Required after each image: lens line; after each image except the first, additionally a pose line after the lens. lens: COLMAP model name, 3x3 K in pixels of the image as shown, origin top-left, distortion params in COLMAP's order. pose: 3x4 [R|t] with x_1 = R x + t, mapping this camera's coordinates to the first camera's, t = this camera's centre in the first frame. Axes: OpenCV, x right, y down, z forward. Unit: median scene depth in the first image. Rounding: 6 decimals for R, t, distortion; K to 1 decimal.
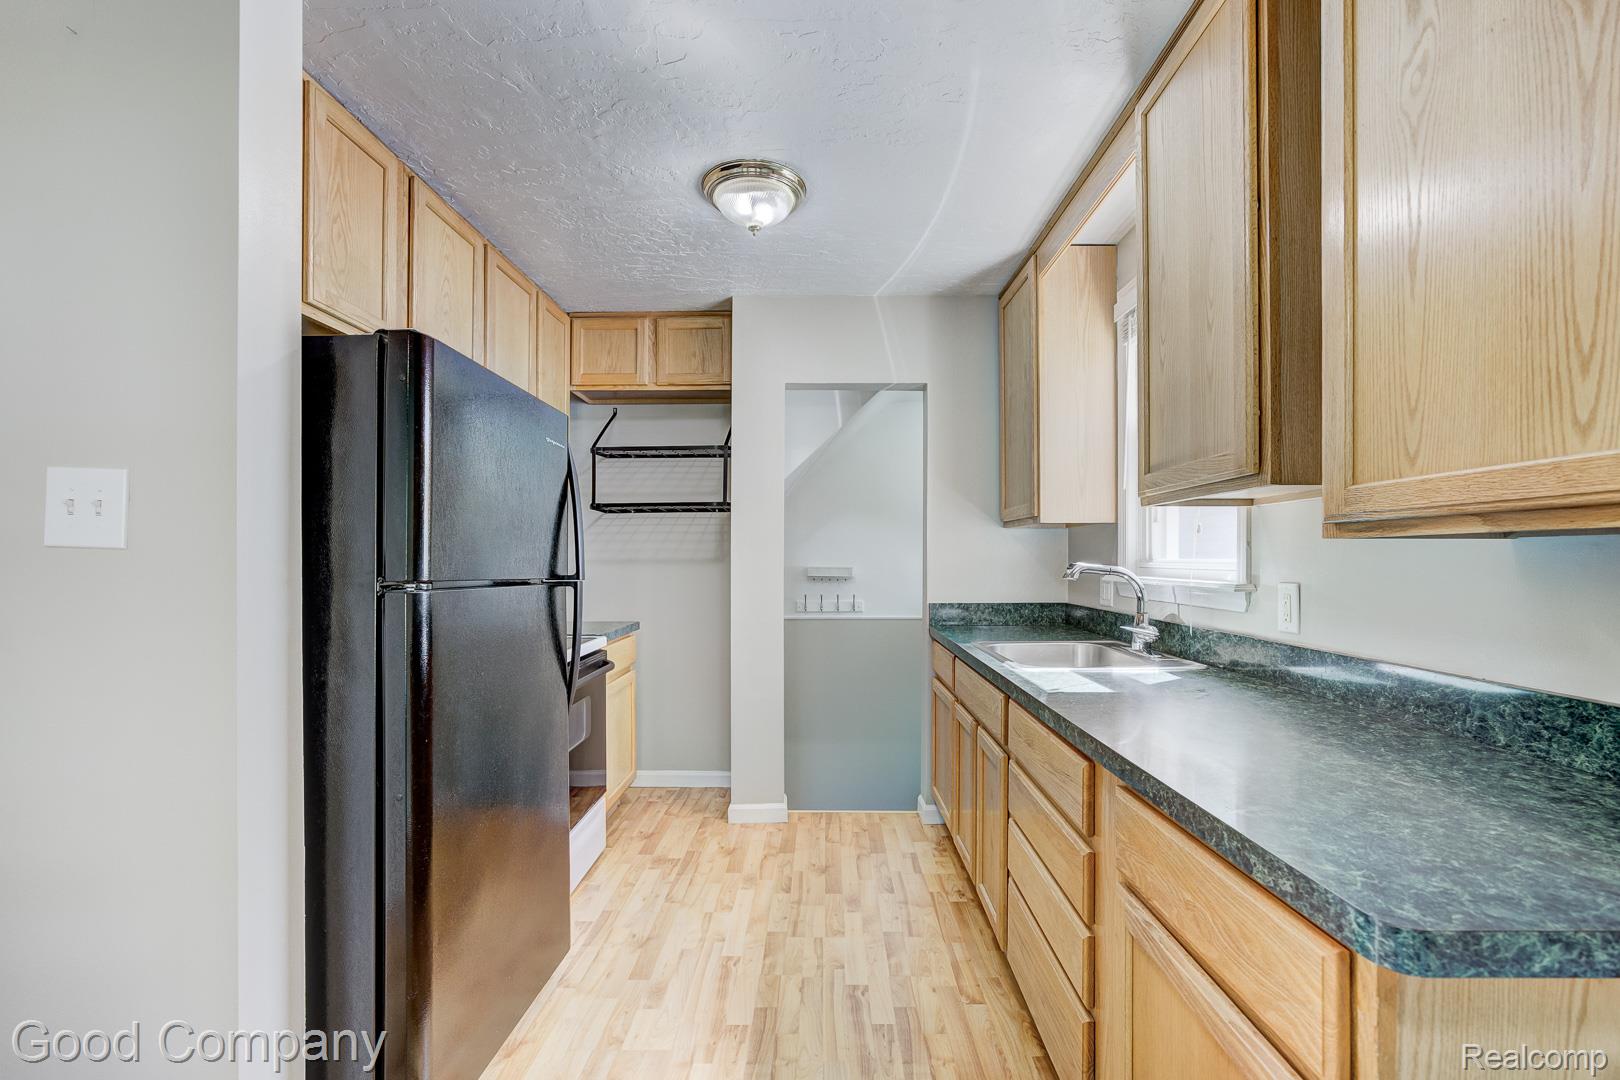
lens RADIAL K [[656.9, 0, 822.6], [0, 656.9, 562.2], [0, 0, 1]] dist [-0.010260, 0.003776]
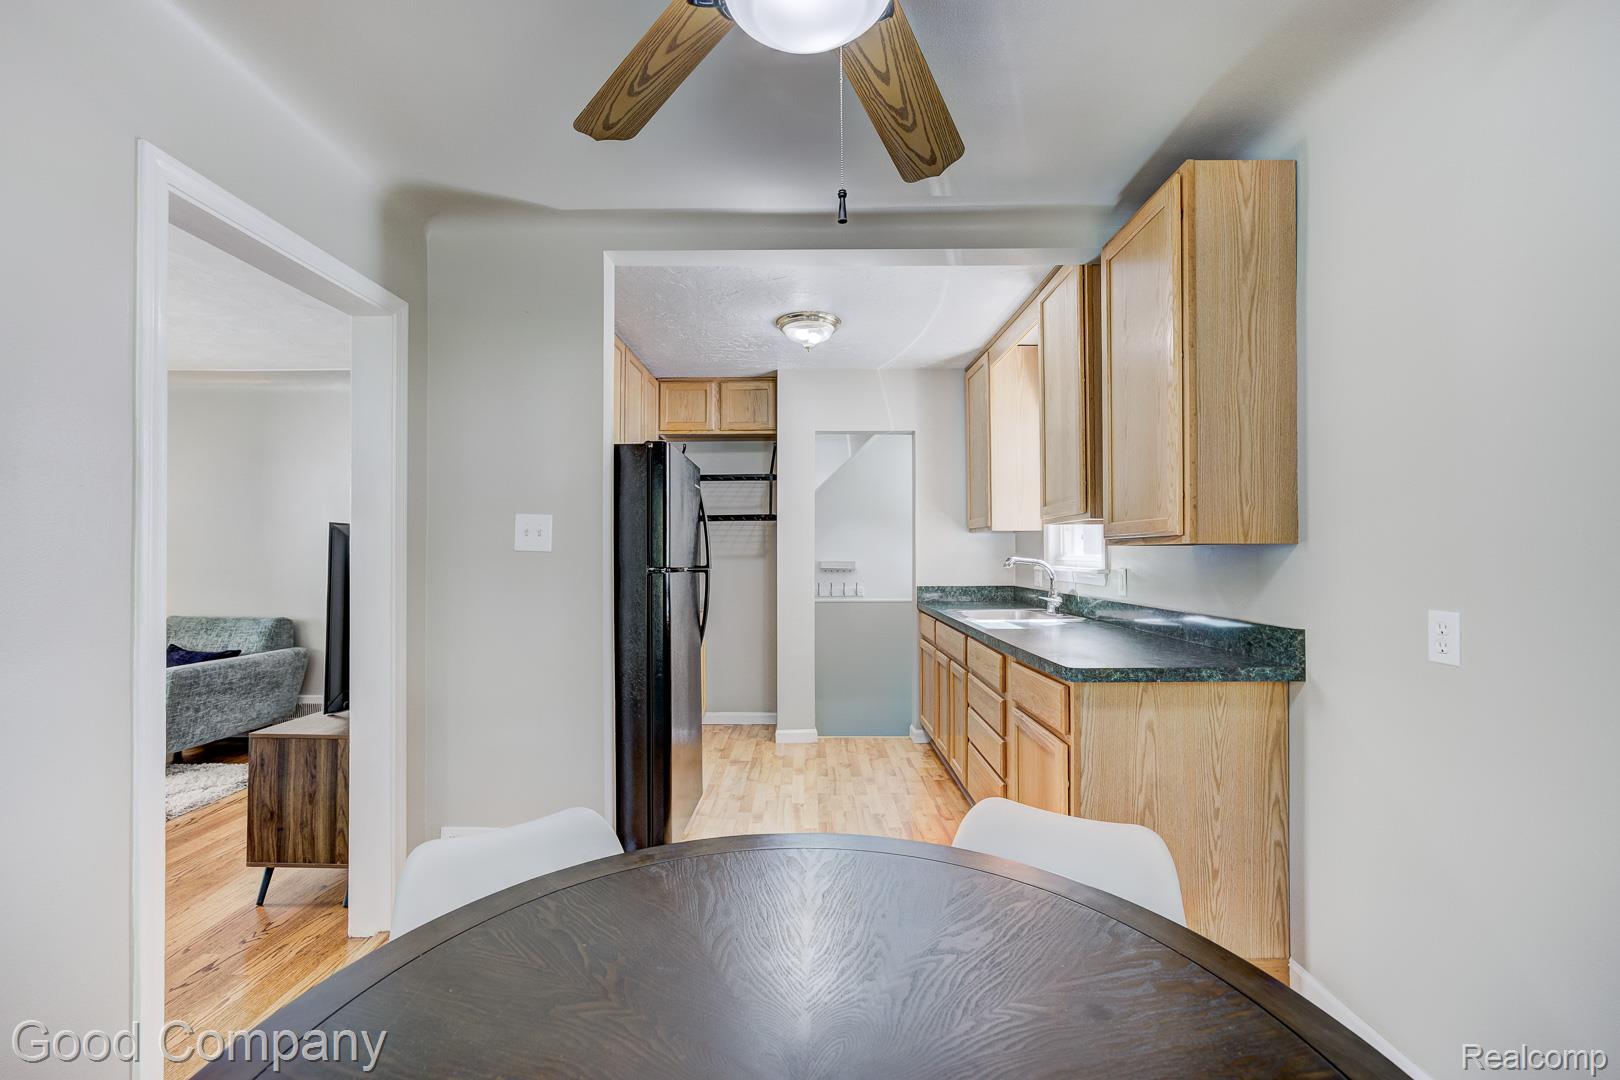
lens RADIAL K [[656.9, 0, 810.2], [0, 656.9, 547.1], [0, 0, 1]] dist [-0.010260, 0.003776]
pose [[0.999937, -0.002188, 0.011036, -0.099480], [0.002362, 0.999872, -0.015830, -0.000013], [-0.011000, 0.015855, 0.999814, -0.486889]]
